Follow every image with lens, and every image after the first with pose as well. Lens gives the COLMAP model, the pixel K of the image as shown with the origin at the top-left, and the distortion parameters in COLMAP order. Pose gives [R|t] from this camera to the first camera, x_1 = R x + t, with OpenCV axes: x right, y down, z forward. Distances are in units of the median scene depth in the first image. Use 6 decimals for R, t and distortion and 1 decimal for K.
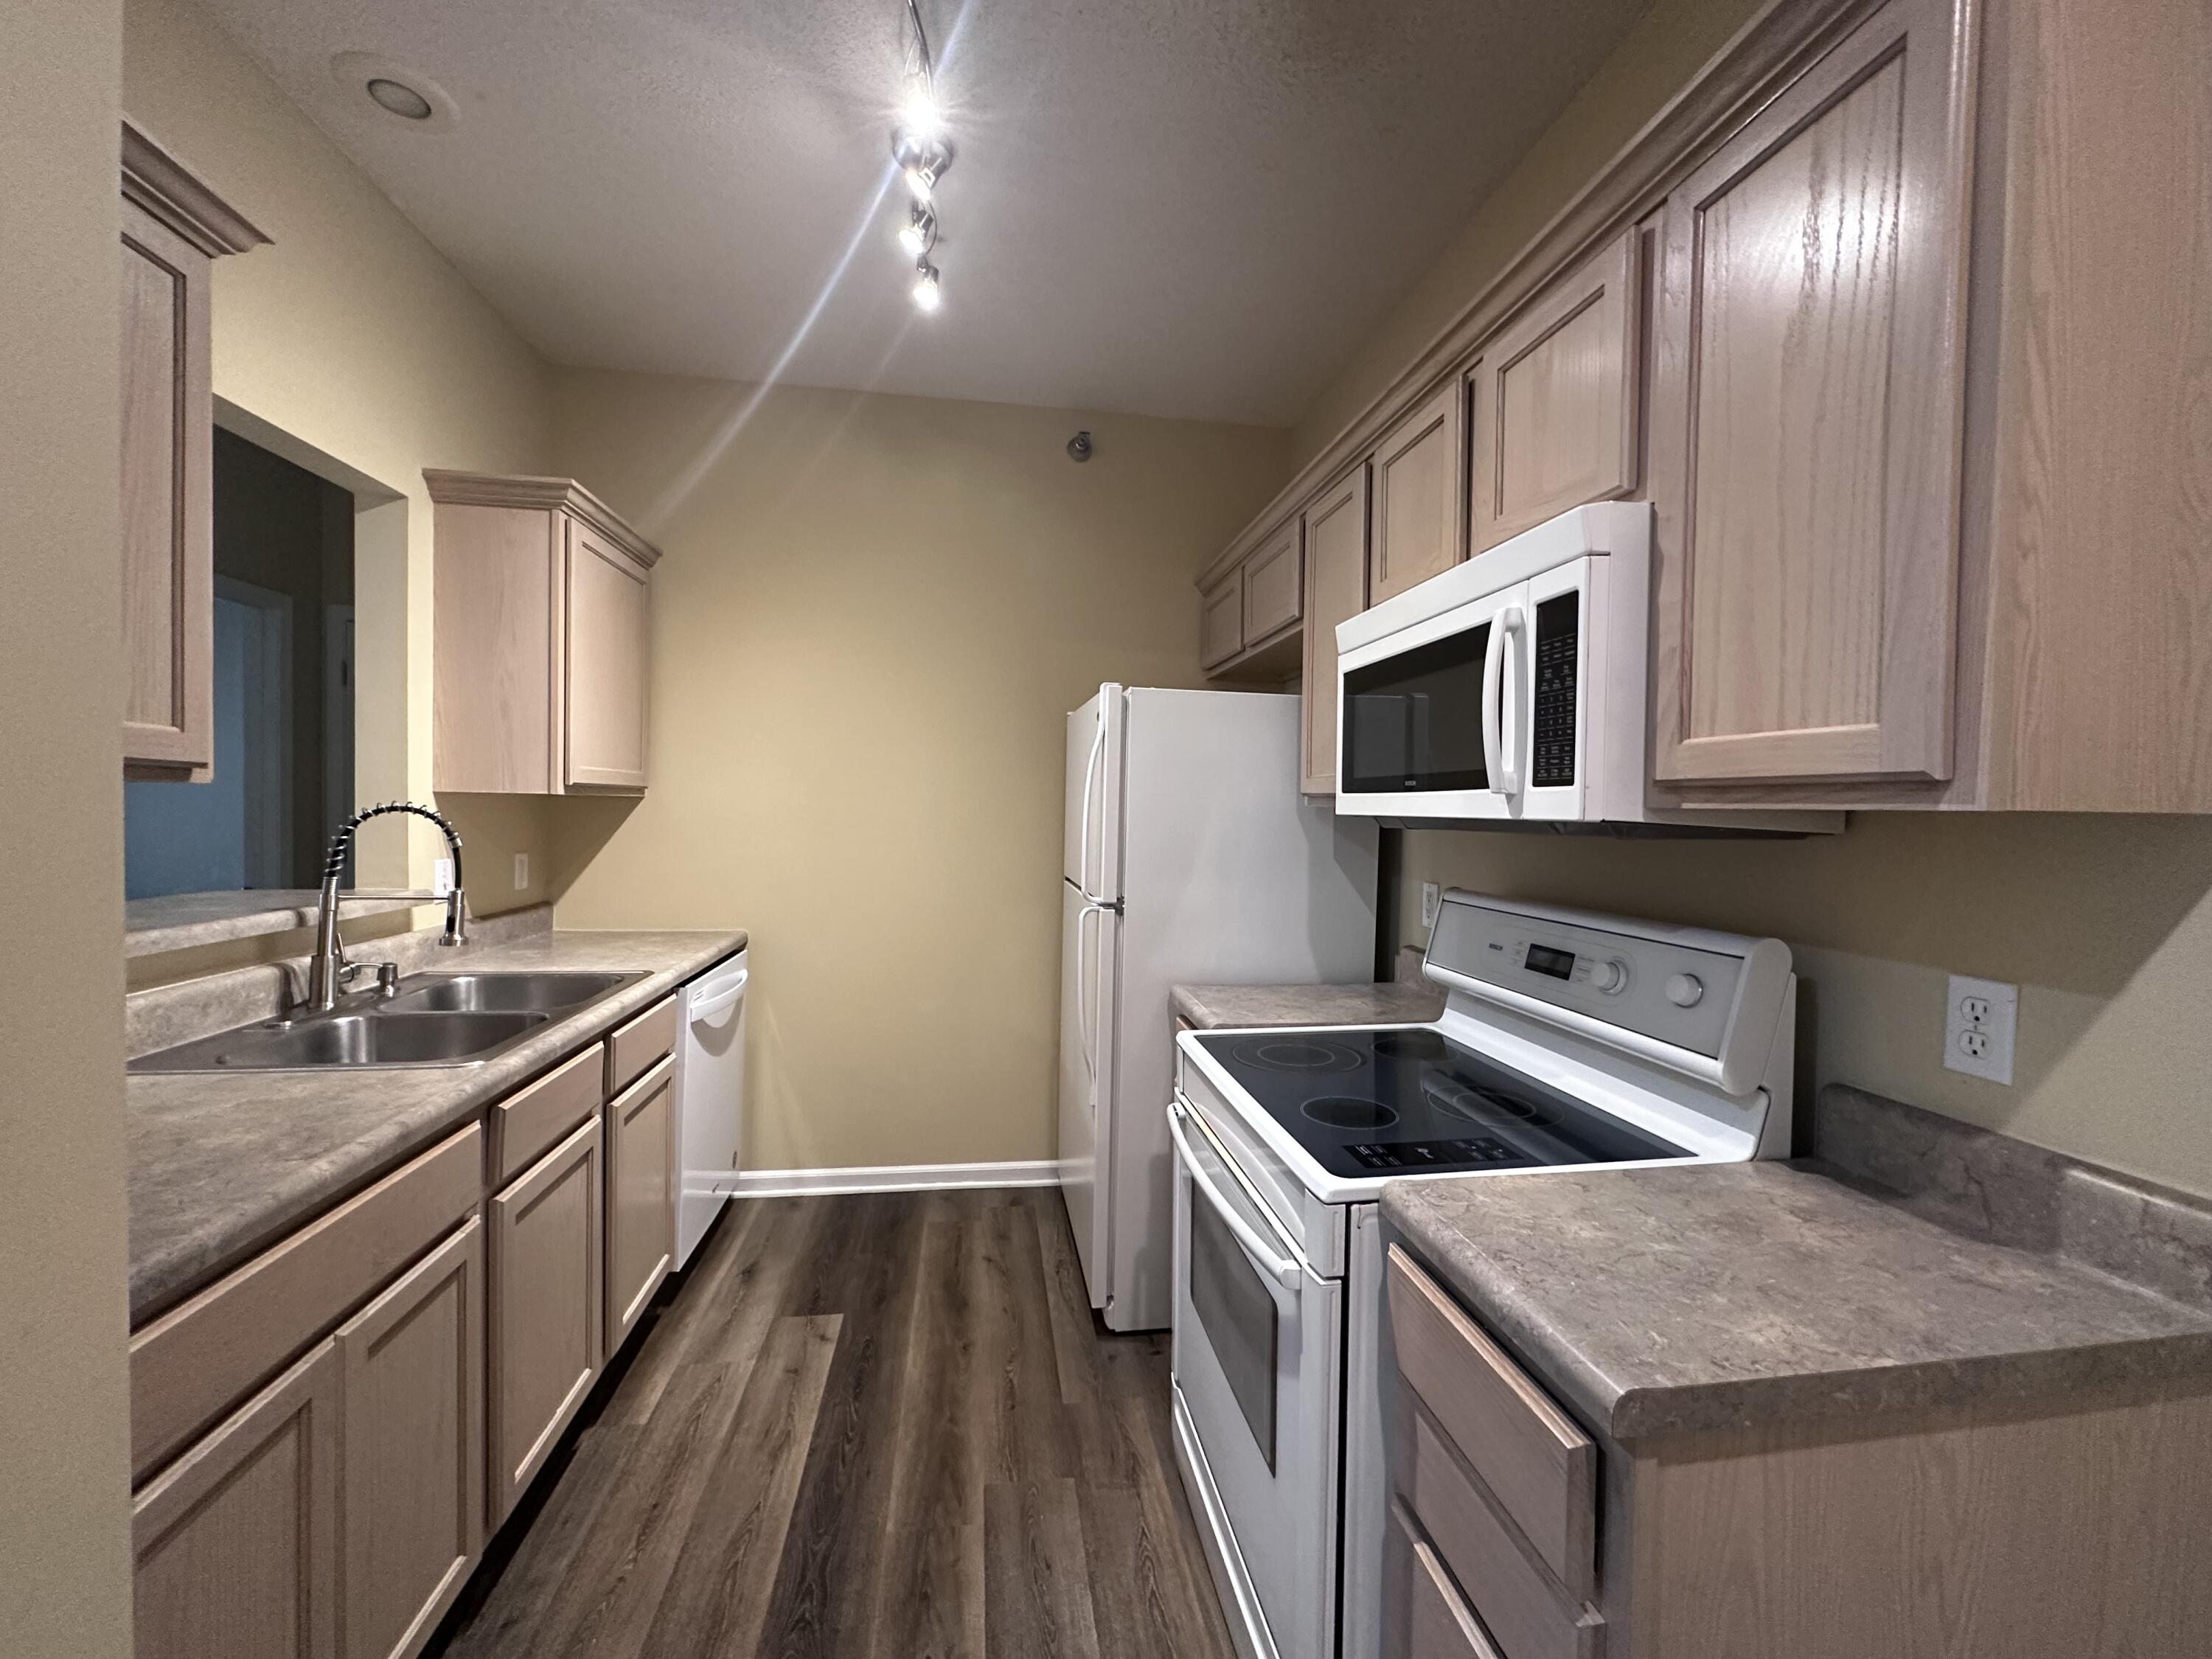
lens RADIAL K [[891.3, 0, 1113.8], [0, 891.3, 829.7], [0, 0, 1]] dist [-0.000024, -0.001296]
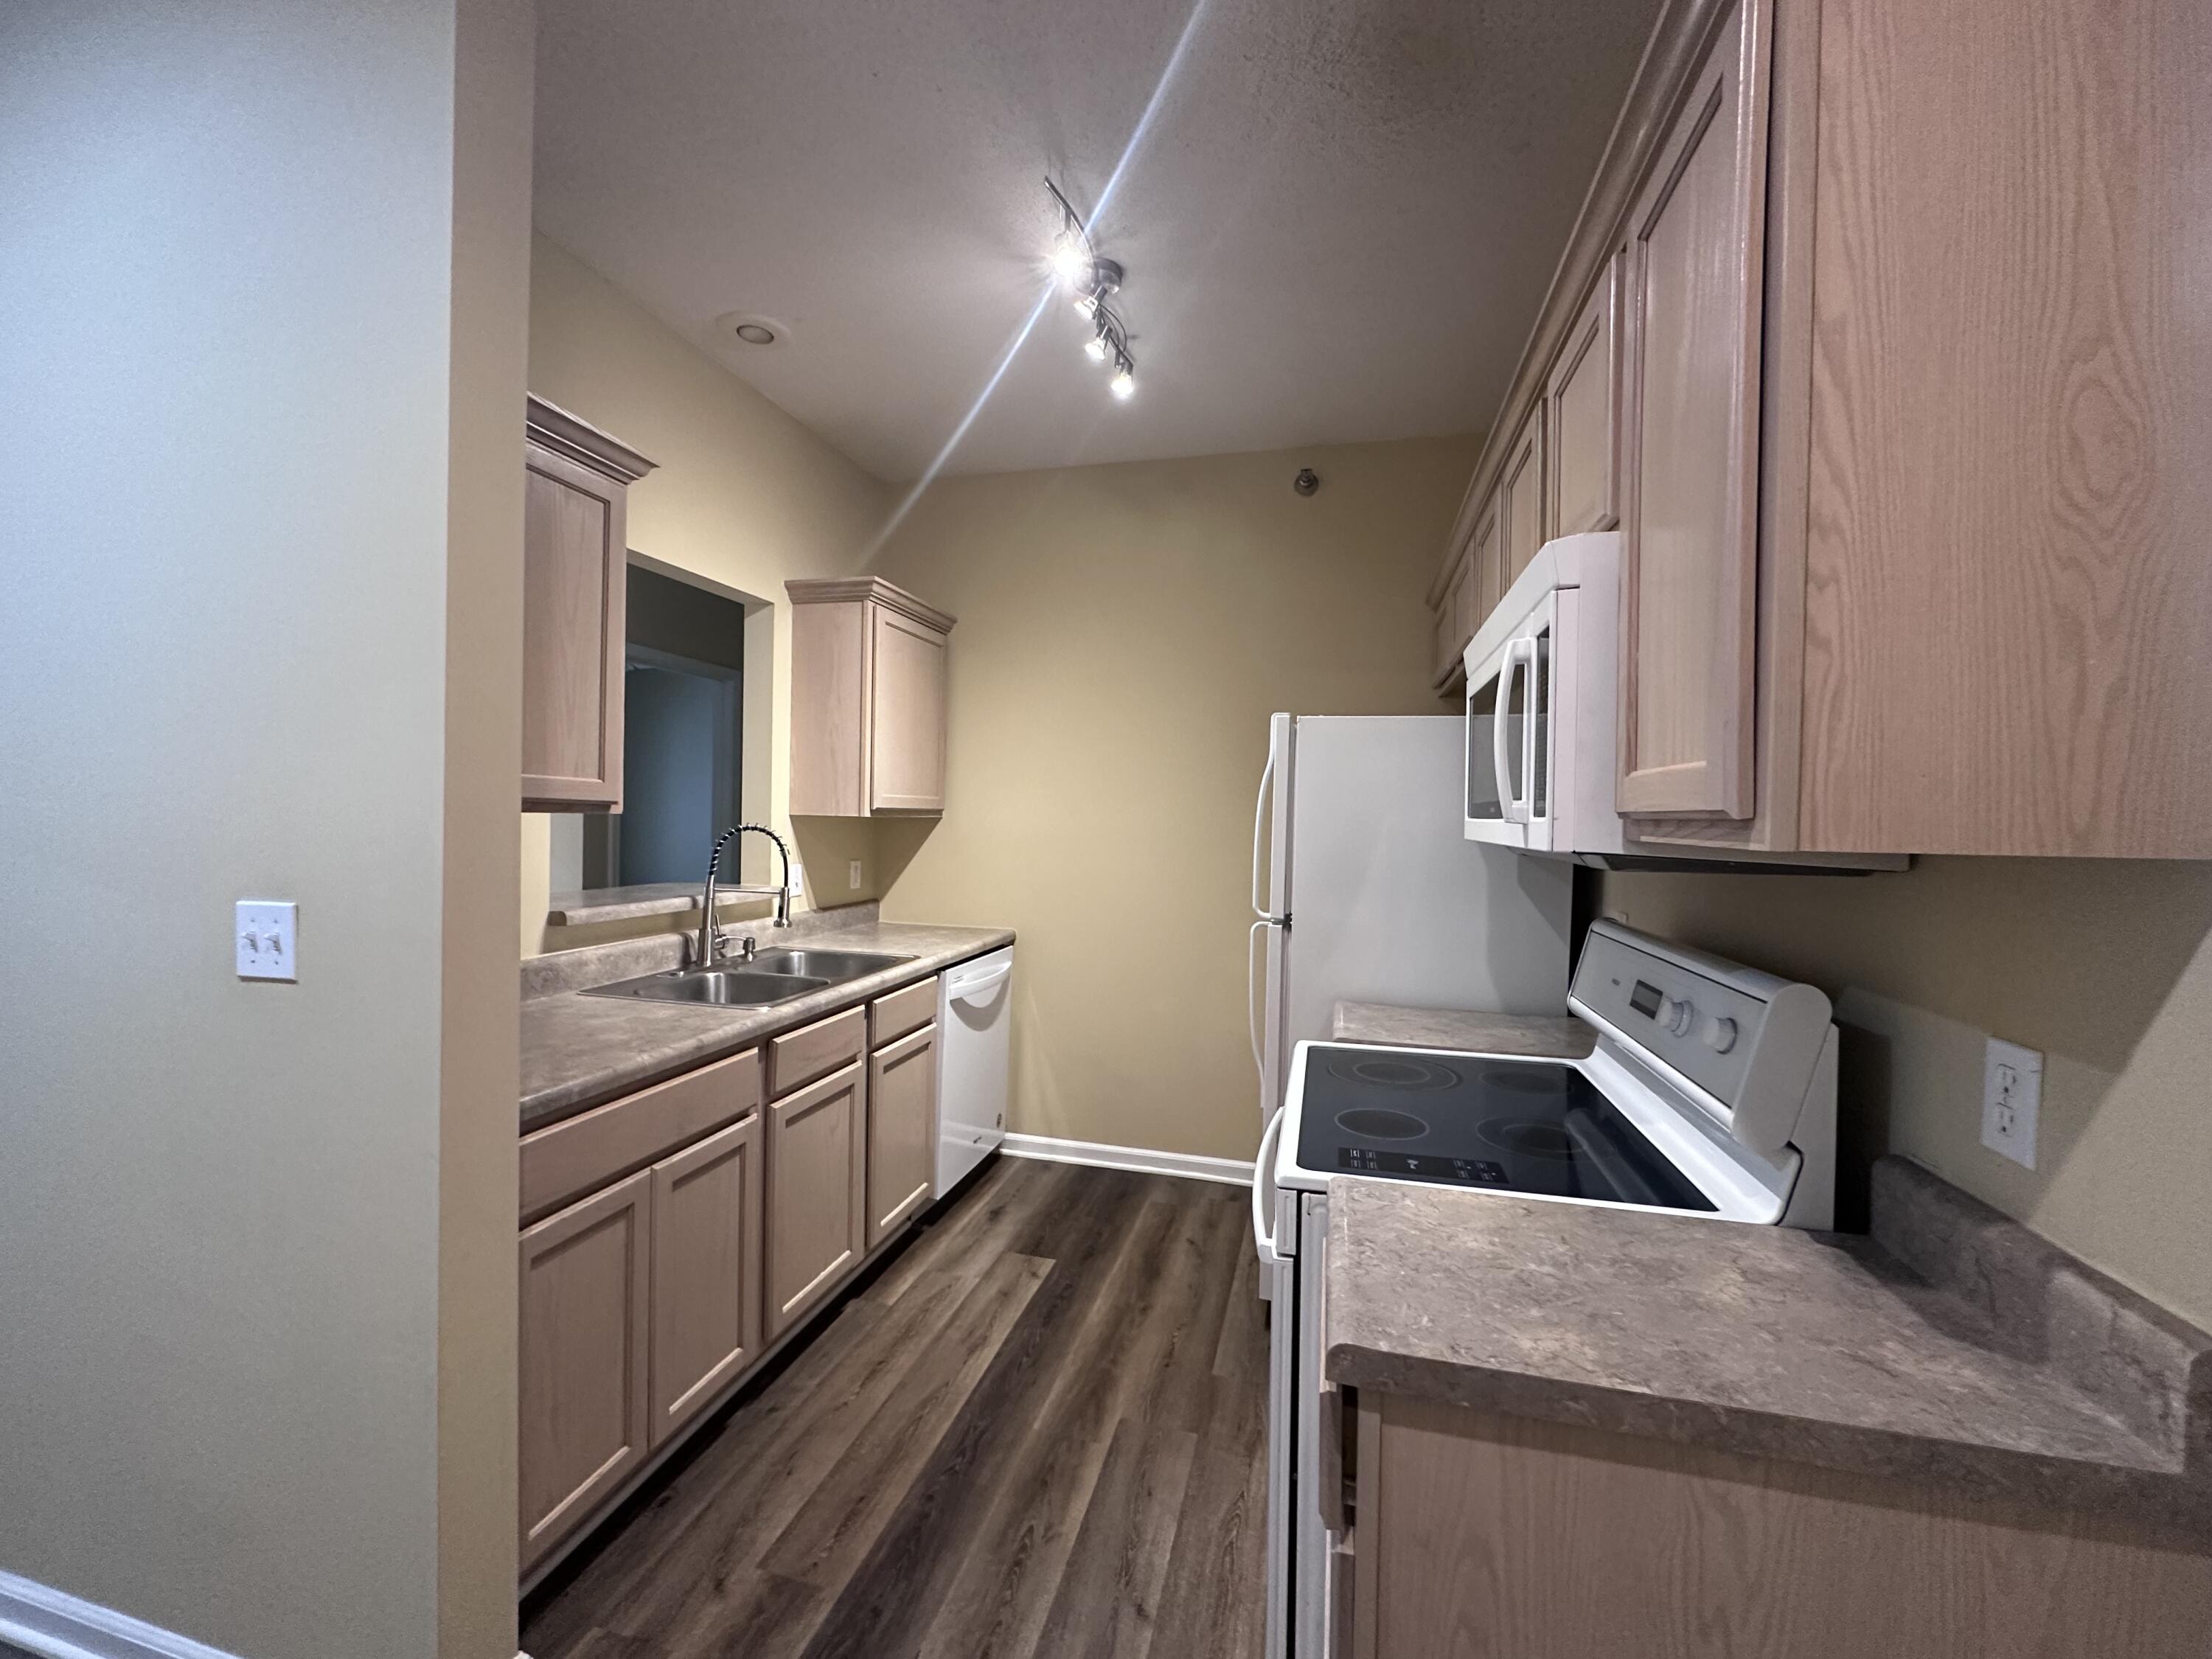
lens RADIAL K [[891.3, 0, 1102.0], [0, 891.3, 830.4], [0, 0, 1]] dist [-0.000024, -0.001296]
pose [[0.916604, 0.006486, -0.399743, 0.350529], [-0.012696, 0.999836, -0.012890, -0.011294], [0.399594, 0.016890, 0.916537, -0.097169]]
